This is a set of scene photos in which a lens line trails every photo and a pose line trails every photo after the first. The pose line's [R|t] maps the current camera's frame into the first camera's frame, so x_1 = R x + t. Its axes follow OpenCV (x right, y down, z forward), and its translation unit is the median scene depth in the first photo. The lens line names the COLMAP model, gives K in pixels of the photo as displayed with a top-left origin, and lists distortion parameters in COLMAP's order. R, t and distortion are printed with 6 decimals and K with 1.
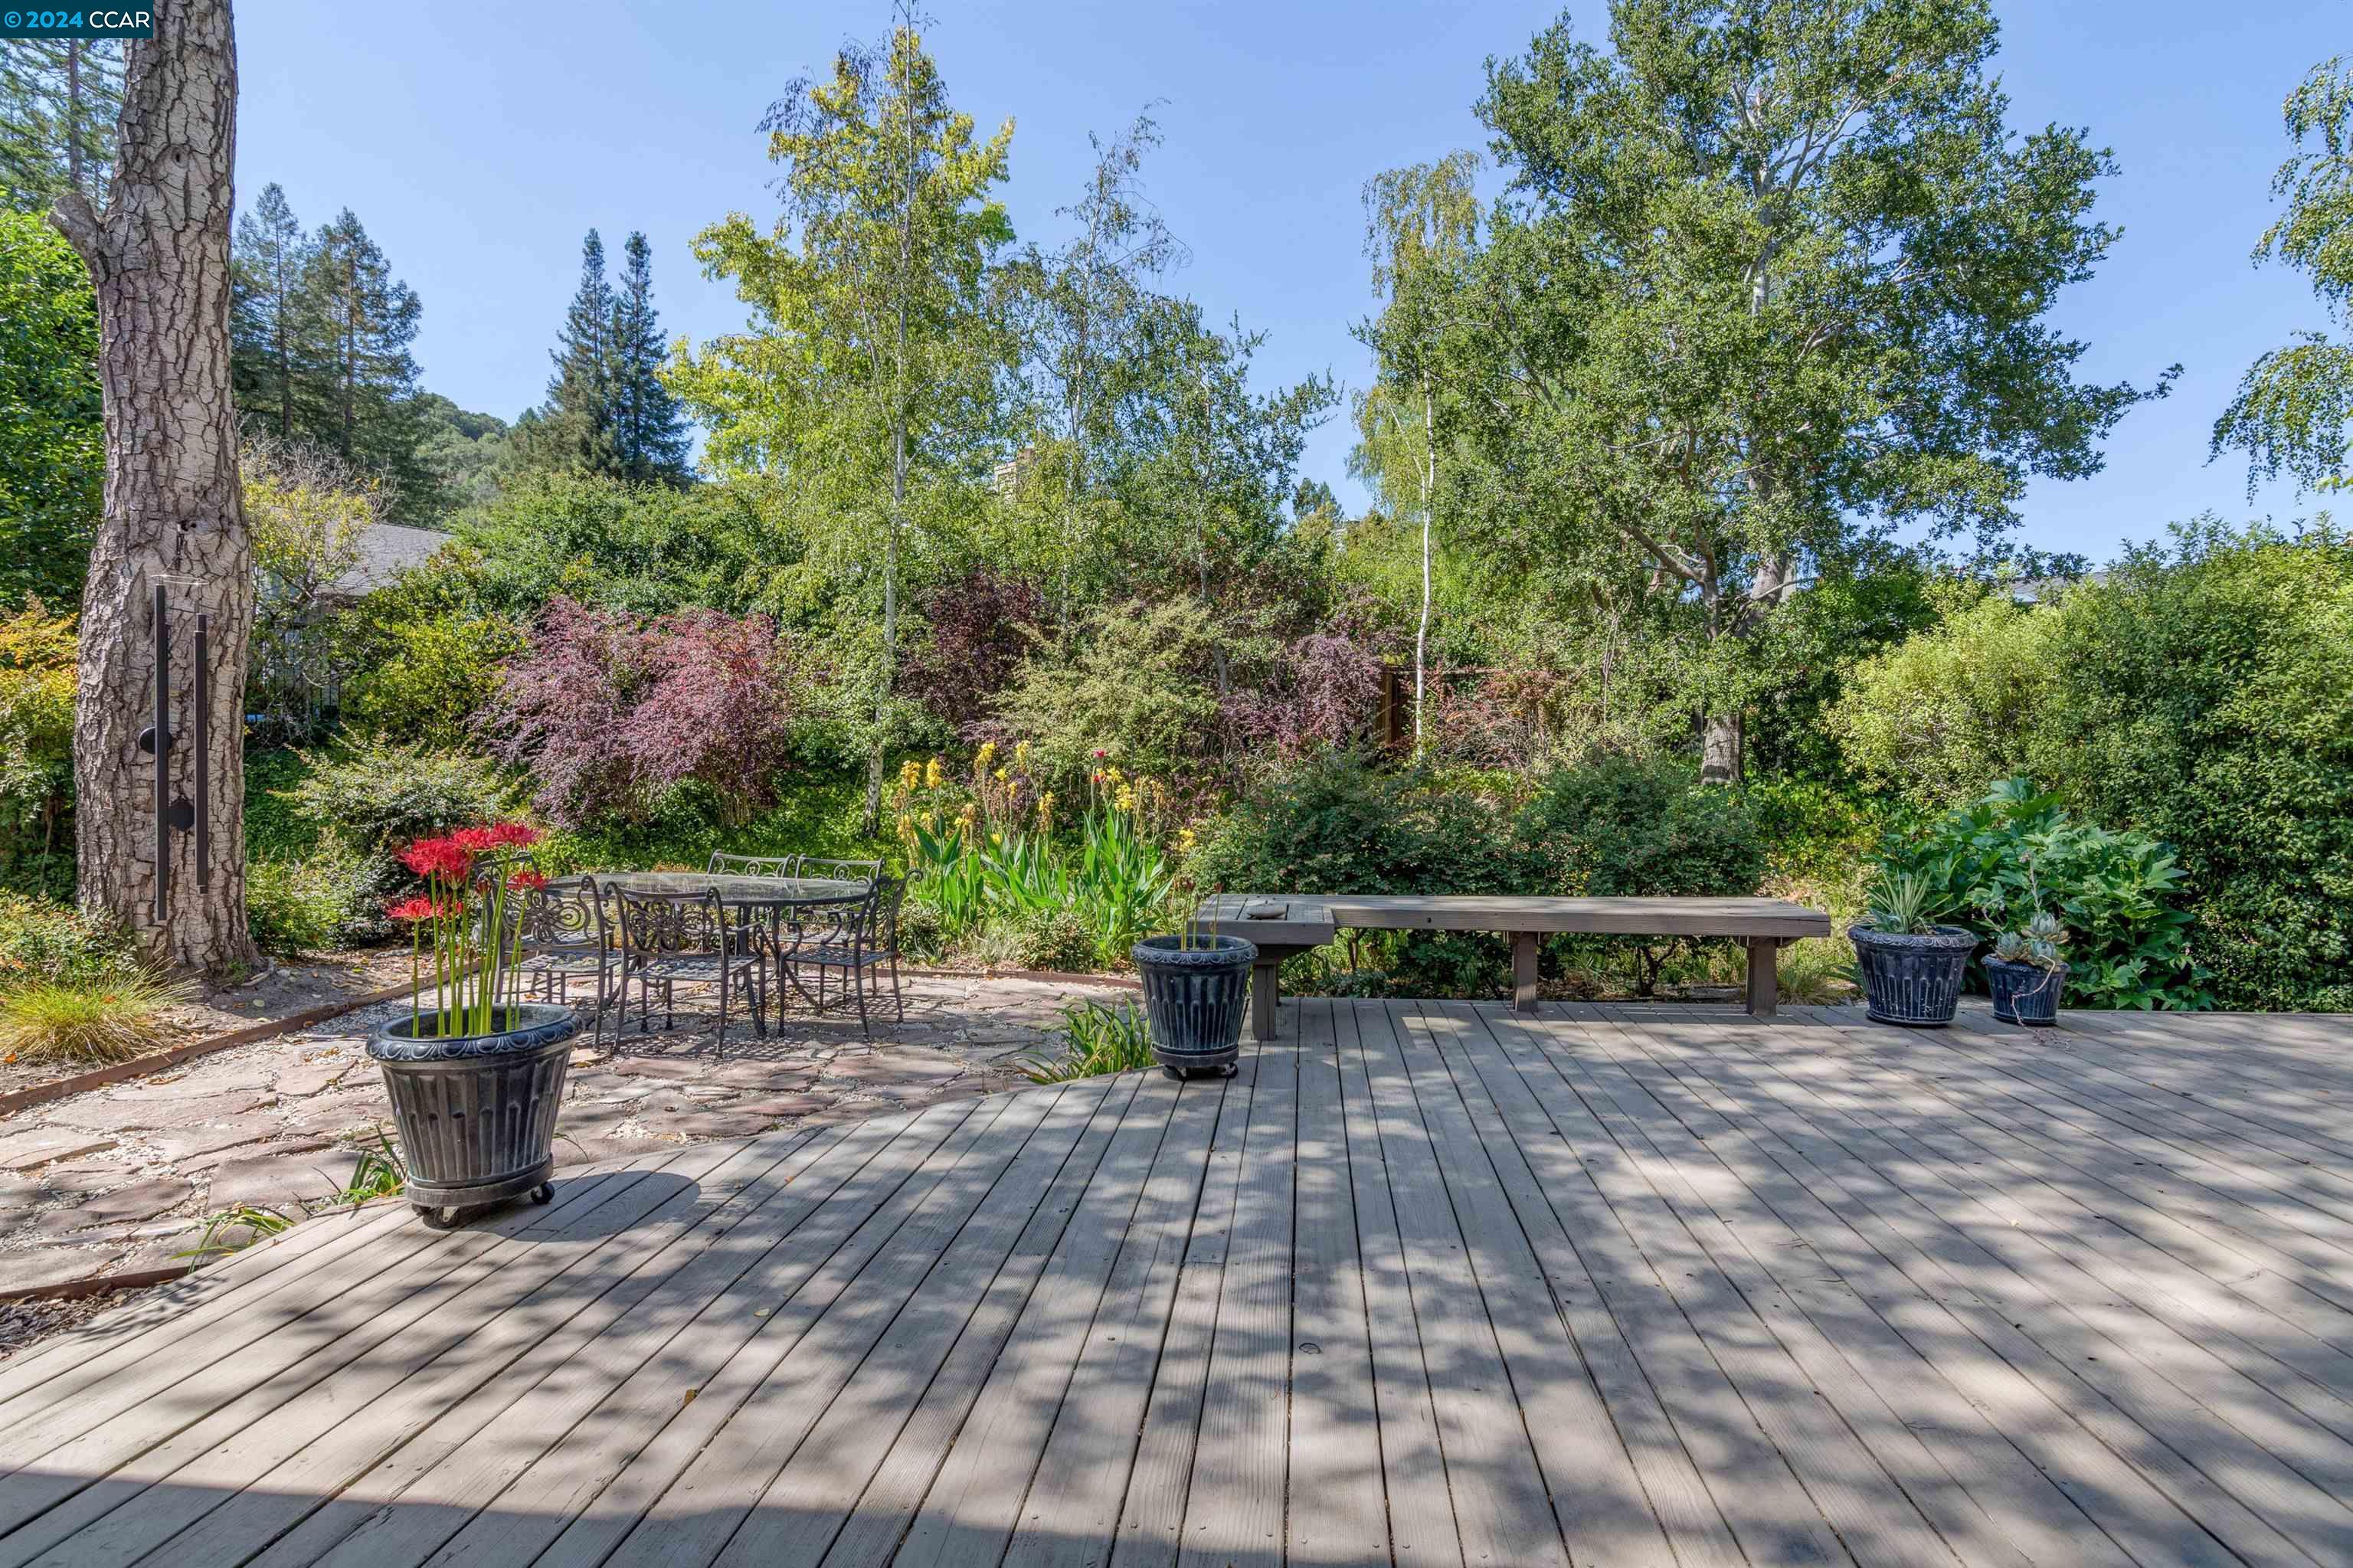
lens RADIAL K [[1132.8, 0, 1191.6], [0, 1132.8, 789.7], [0, 0, 1]] dist [0.001234, 0.003307]
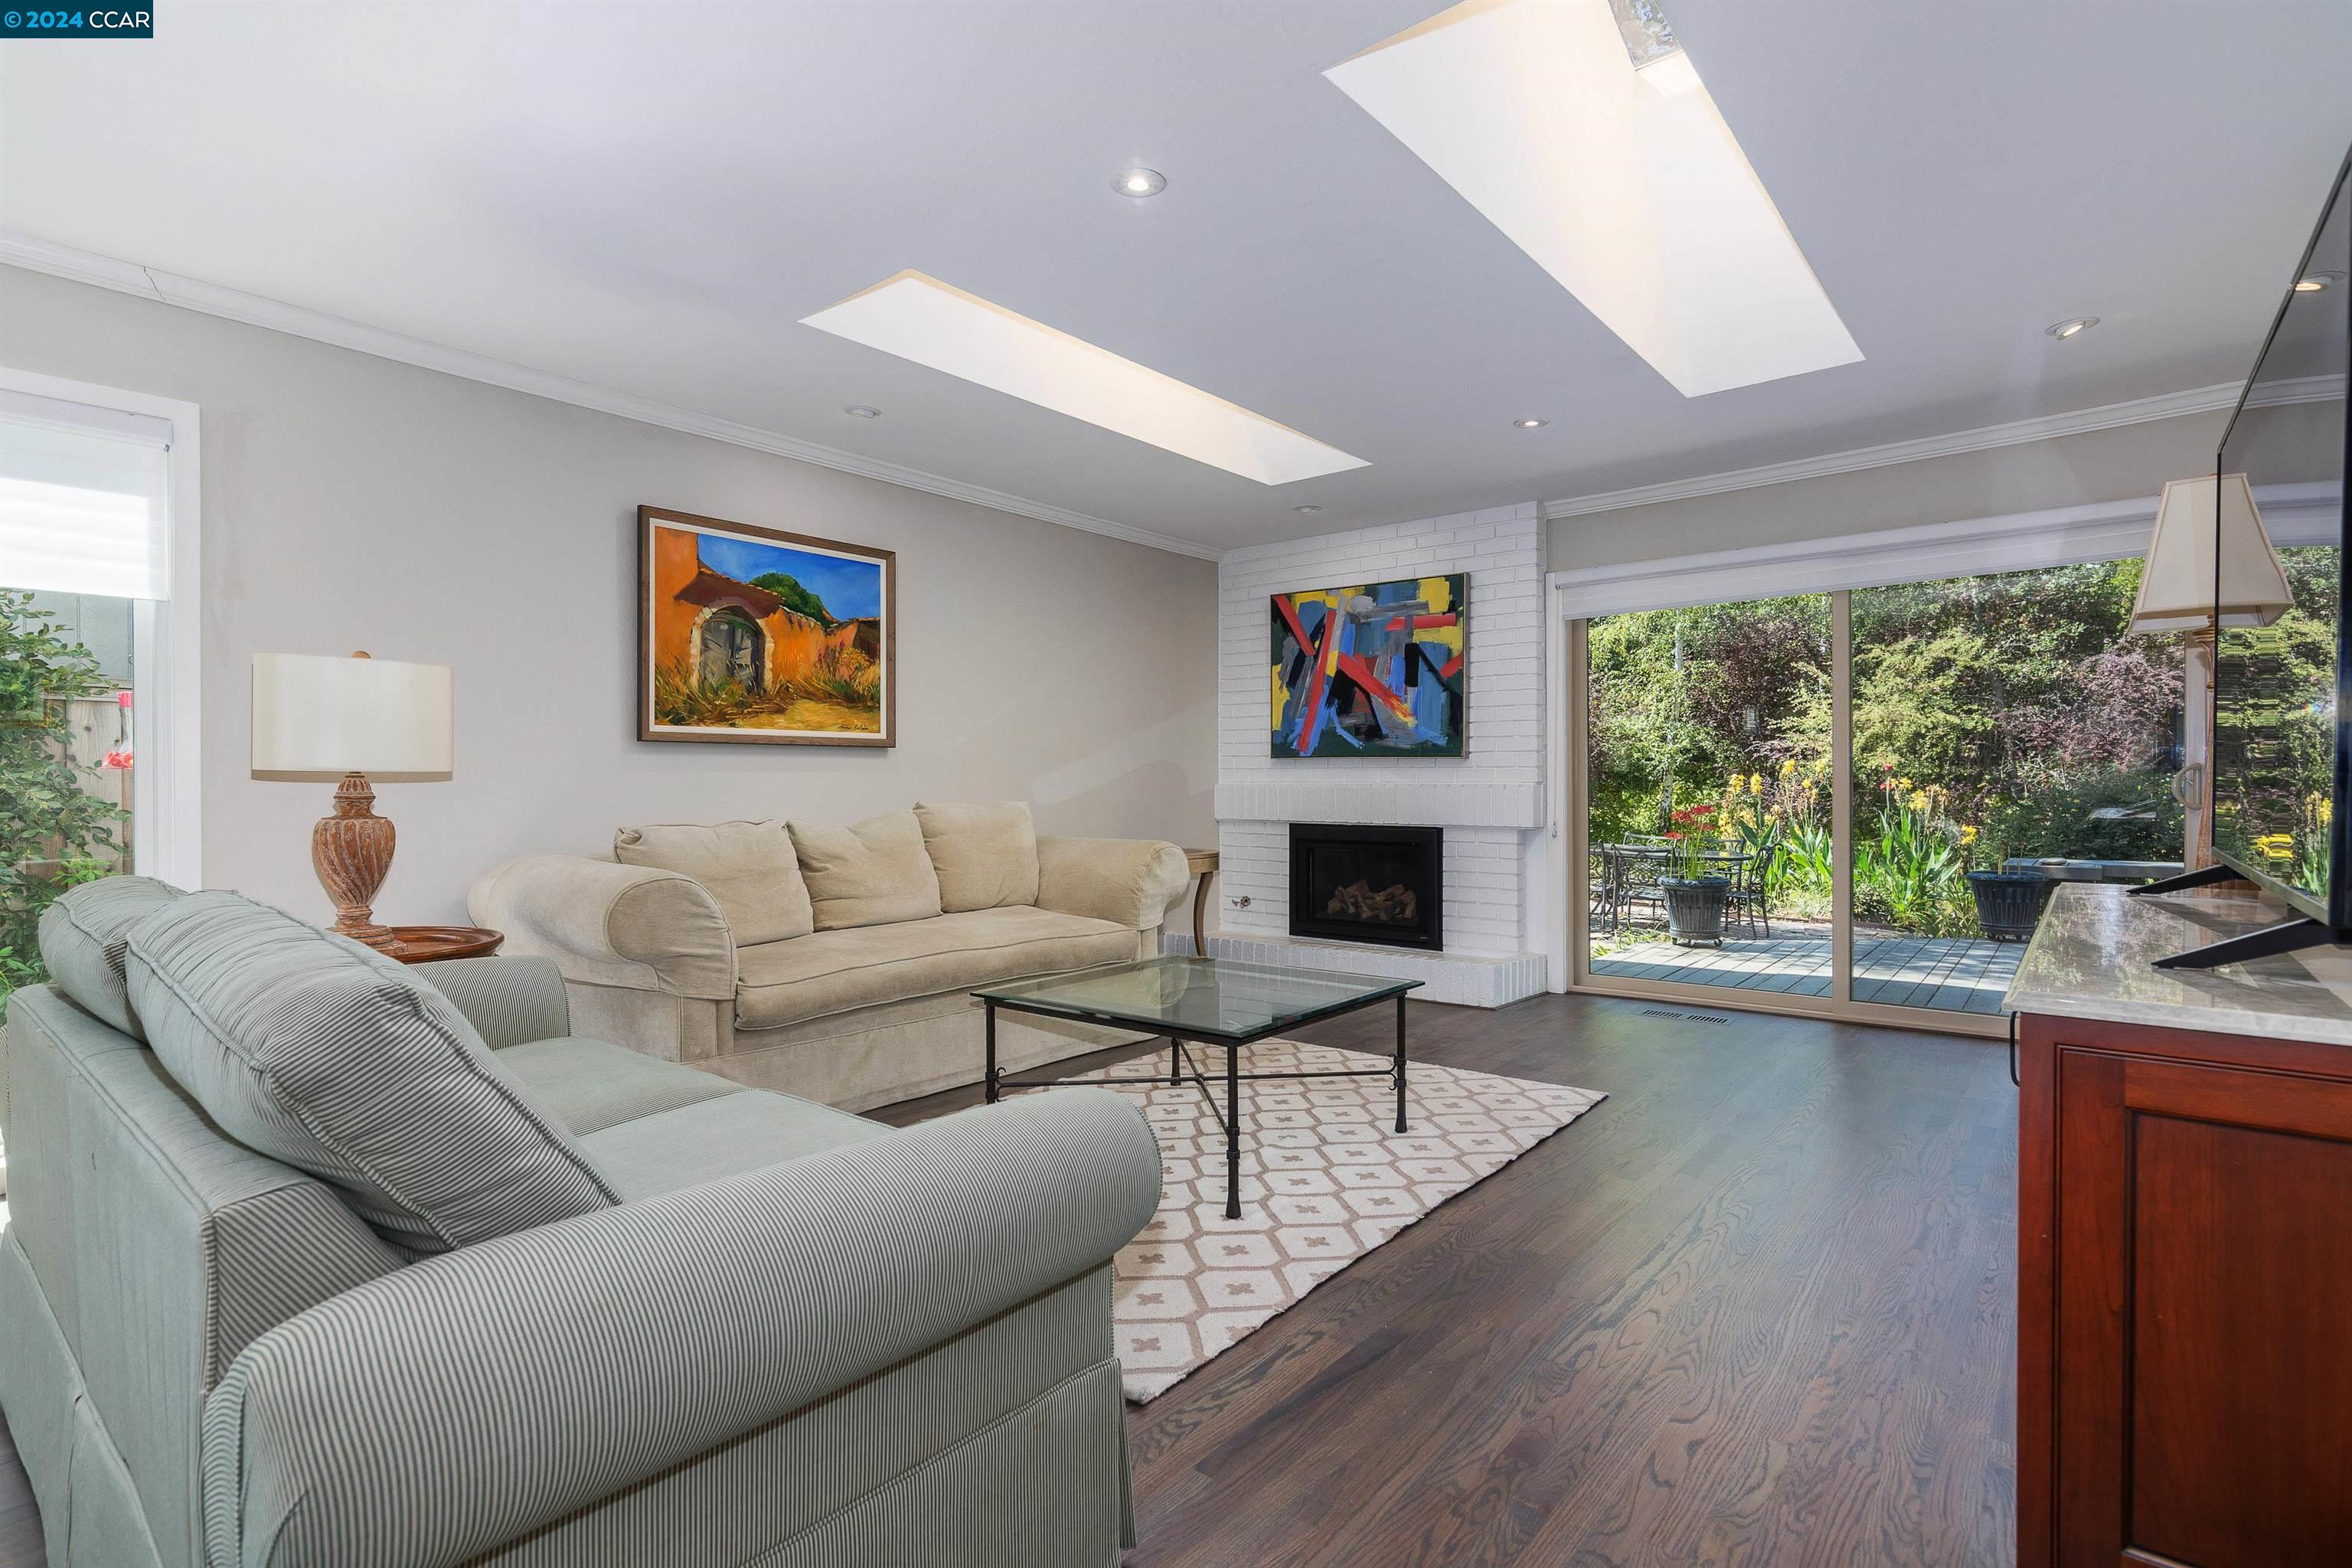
lens RADIAL K [[1132.3, 0, 1172.7], [0, 1132.3, 787.9], [0, 0, 1]] dist [0.001234, 0.003307]
pose [[0.833342, -0.003719, -0.552746, -0.038049], [0.000029, 0.999978, -0.006684, 0.000909], [0.552758, 0.005554, 0.833323, -0.446480]]
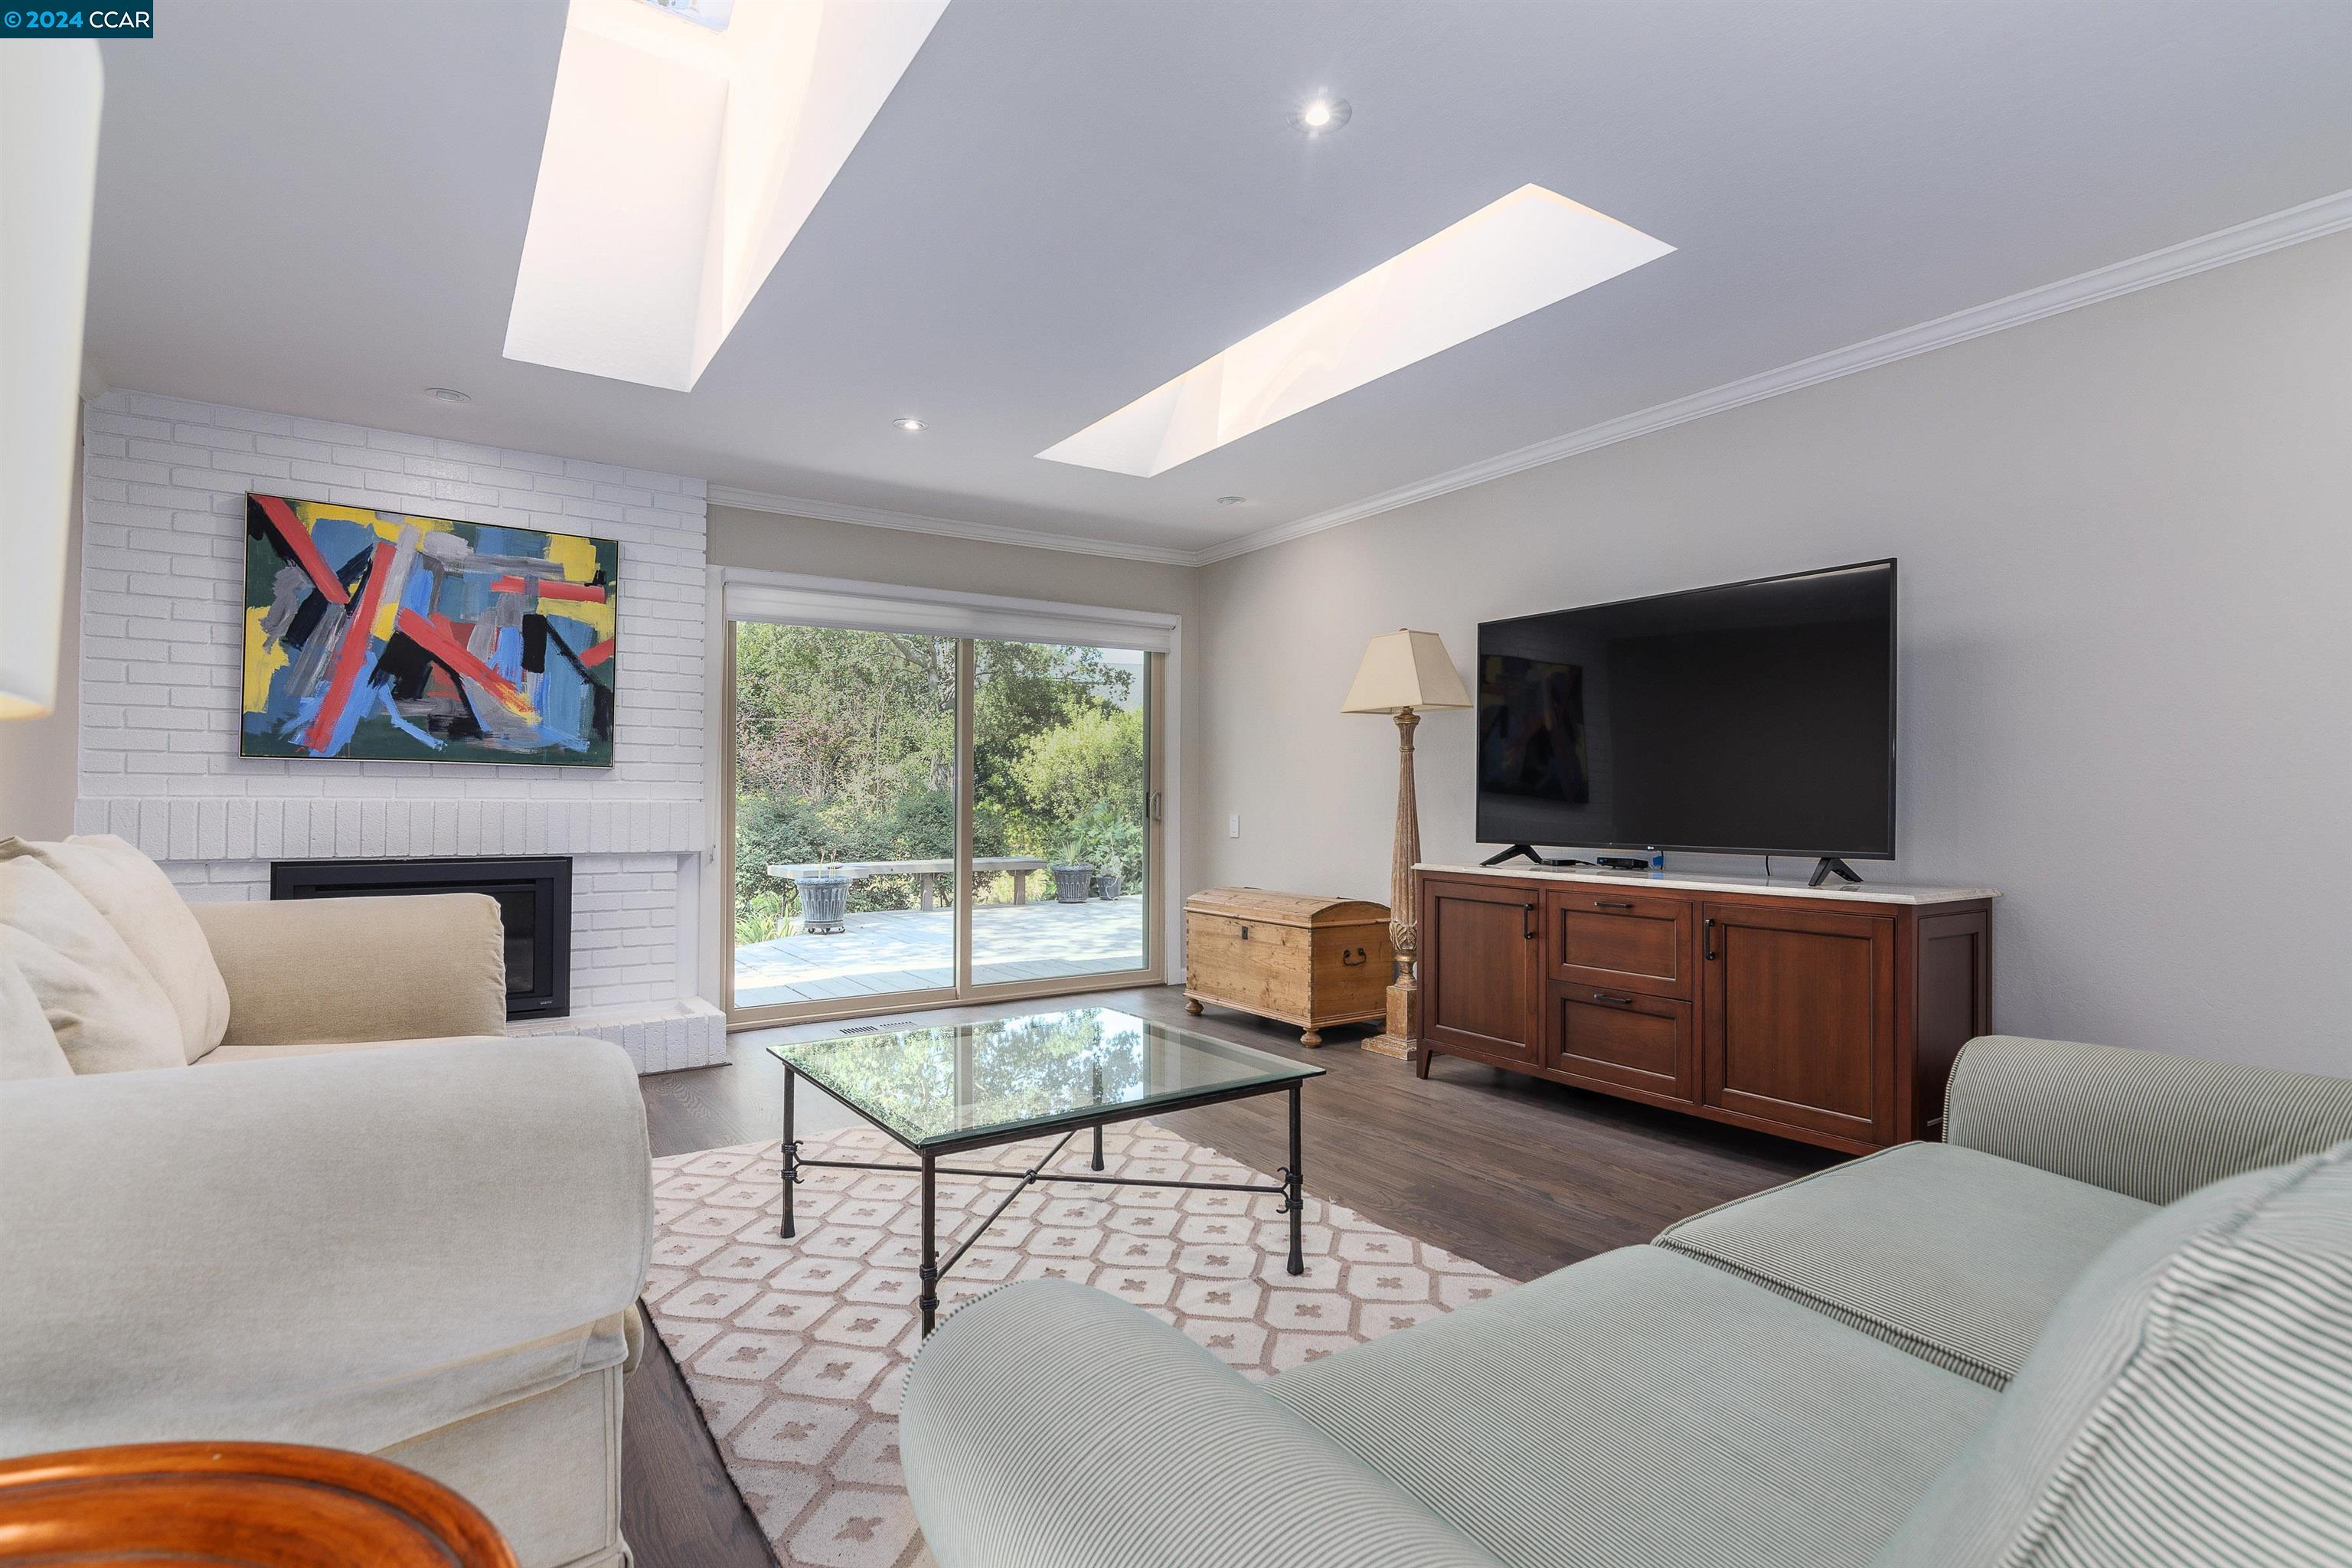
lens RADIAL K [[1132.3, 0, 1172.0], [0, 1132.3, 784.8], [0, 0, 1]] dist [0.001234, 0.003307]
pose [[0.766683, 0.007710, 0.641980, -0.301889], [0.007114, 0.999764, -0.020502, -0.000157], [-0.641987, 0.020286, 0.766447, -0.397772]]
